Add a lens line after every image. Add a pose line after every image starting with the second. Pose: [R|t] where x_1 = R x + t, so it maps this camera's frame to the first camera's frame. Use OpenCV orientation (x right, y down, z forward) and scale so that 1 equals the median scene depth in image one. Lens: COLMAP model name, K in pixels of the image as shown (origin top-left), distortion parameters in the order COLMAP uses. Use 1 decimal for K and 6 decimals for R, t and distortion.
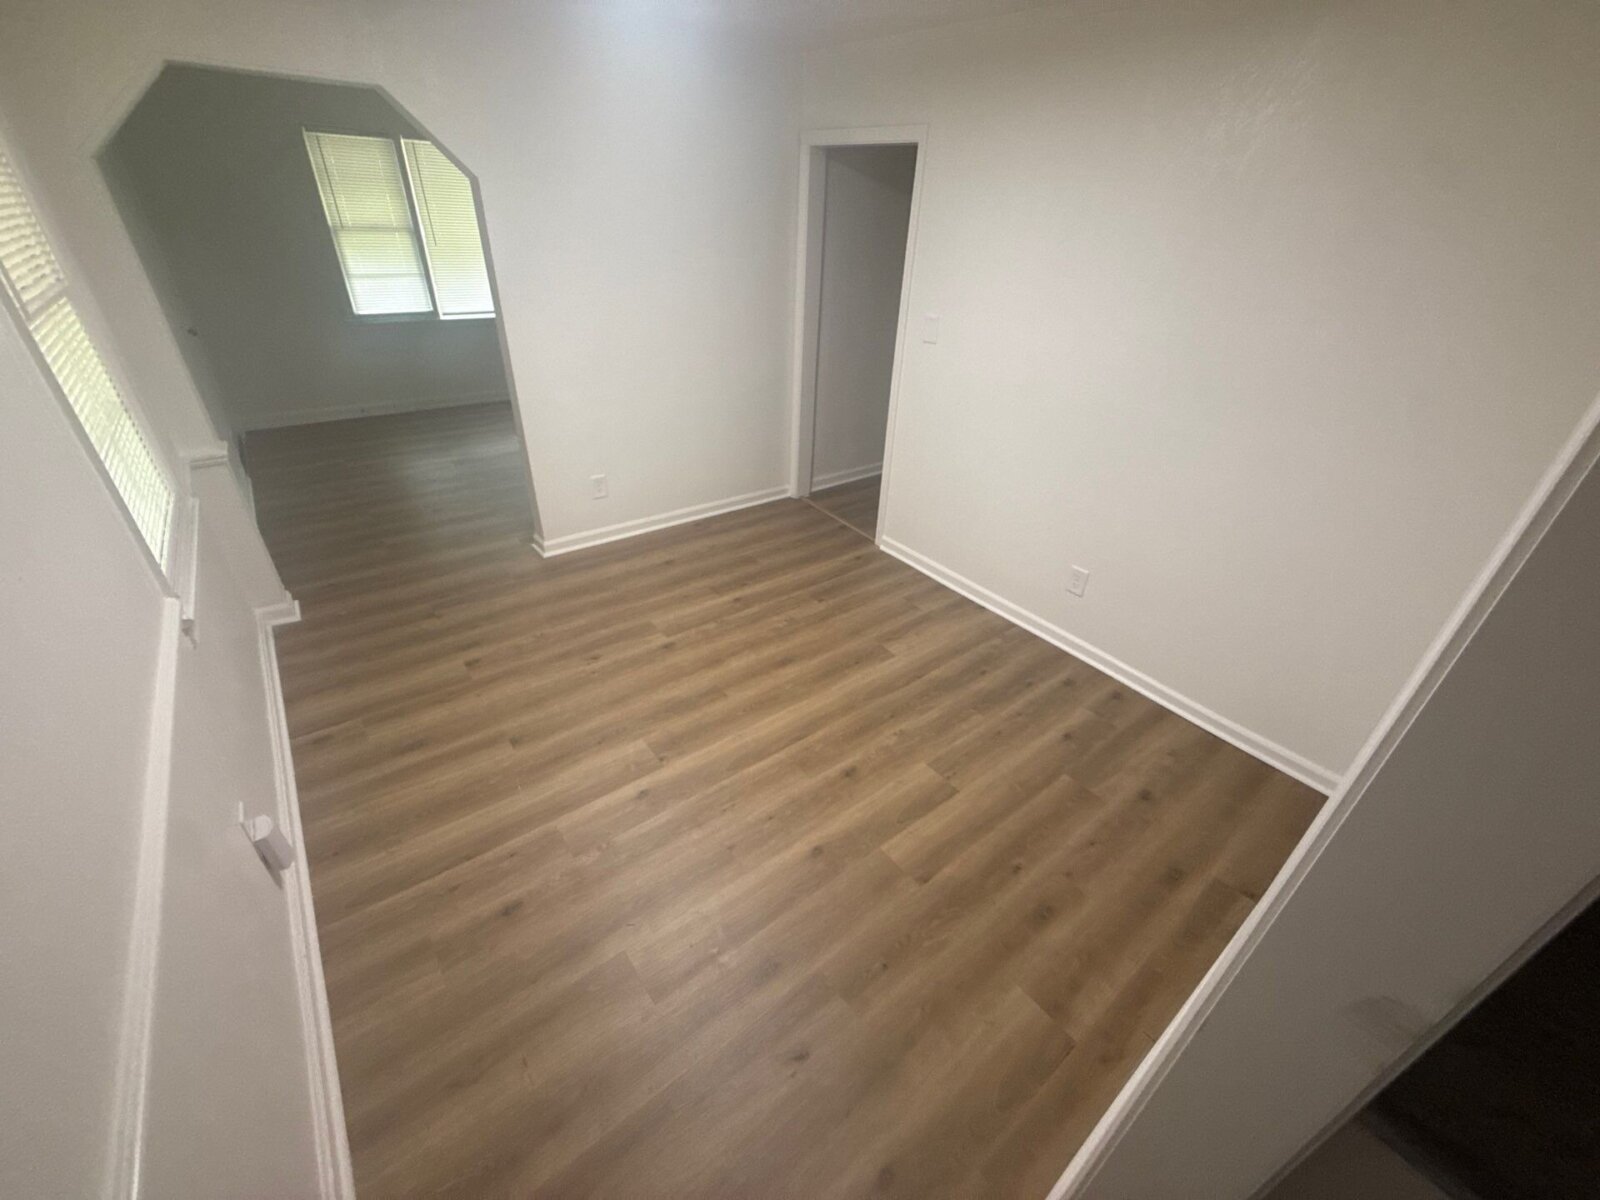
lens RADIAL K [[642.4, 0, 798.2], [0, 642.4, 601.9], [0, 0, 1]] dist [-0.002647, 0.000173]
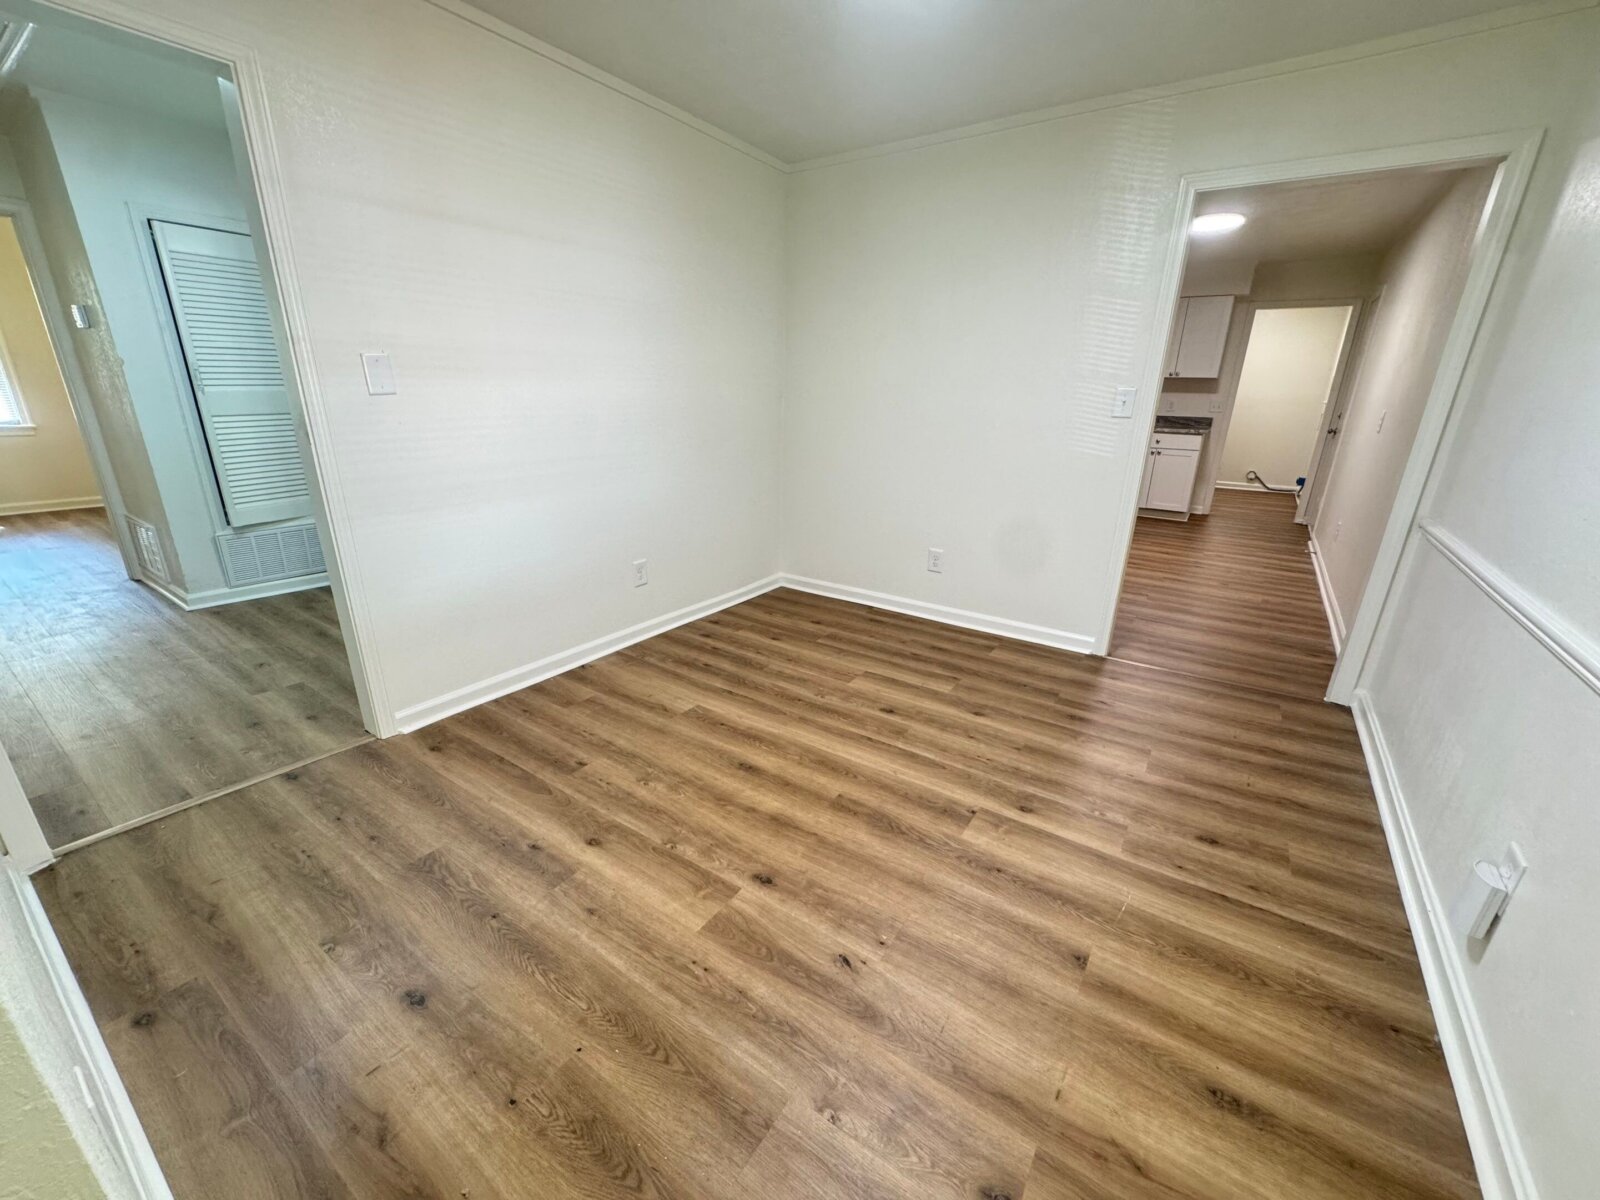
lens RADIAL K [[642.4, 0, 803.2], [0, 642.4, 591.5], [0, 0, 1]] dist [-0.002647, 0.000173]
pose [[-0.303602, -0.343946, 0.888553, -0.763344], [0.466731, 0.759335, 0.453401, -0.450153], [-0.830655, 0.552369, -0.070006, 1.029402]]
